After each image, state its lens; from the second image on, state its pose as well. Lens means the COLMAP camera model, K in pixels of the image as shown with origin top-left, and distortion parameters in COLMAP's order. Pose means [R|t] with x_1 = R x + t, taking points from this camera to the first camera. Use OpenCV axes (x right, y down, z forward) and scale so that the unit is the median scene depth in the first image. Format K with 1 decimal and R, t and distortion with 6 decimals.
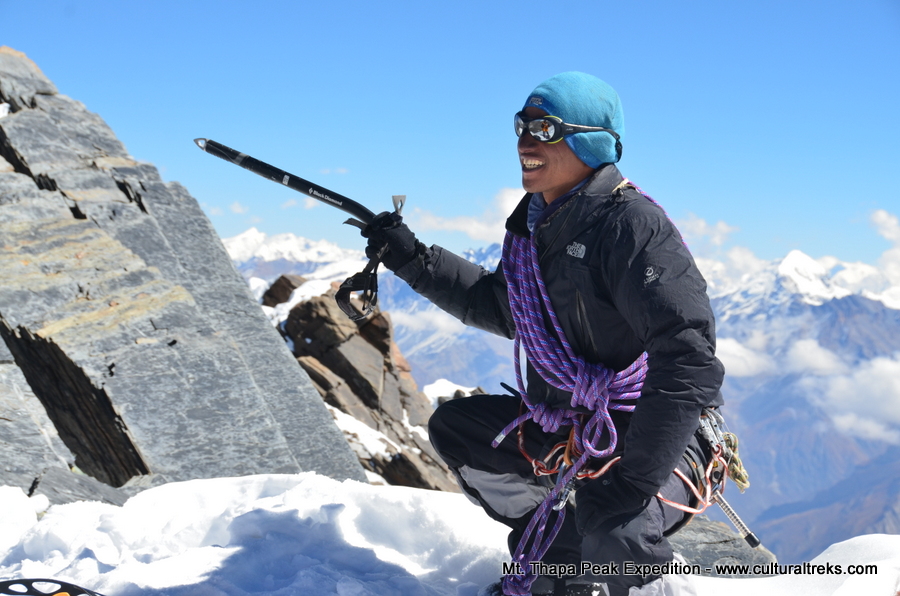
lens RADIAL K [[2304.8, 0, 448.4], [0, 2304.8, 296.3], [0, 0, 1]] dist [0.776999, 0.000000]
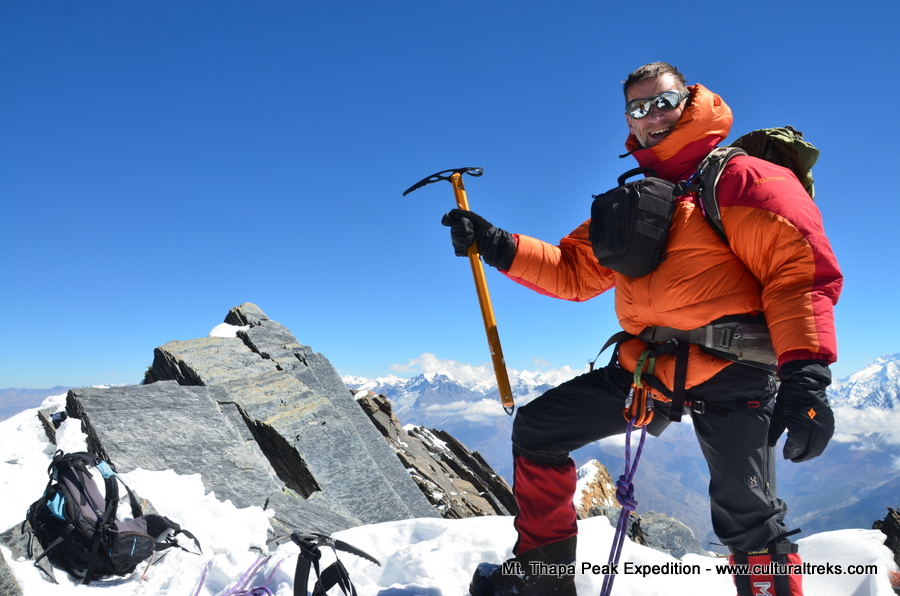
lens RADIAL K [[805.4, 0, 450.5], [0, 805.4, 302.6], [0, 0, 1]] dist [-0.051692, 0.005316]
pose [[0.996415, -0.058197, 0.061411, -0.037576], [0.064623, 0.991998, -0.108462, -0.002932], [-0.054607, 0.112042, 0.992202, 0.218777]]
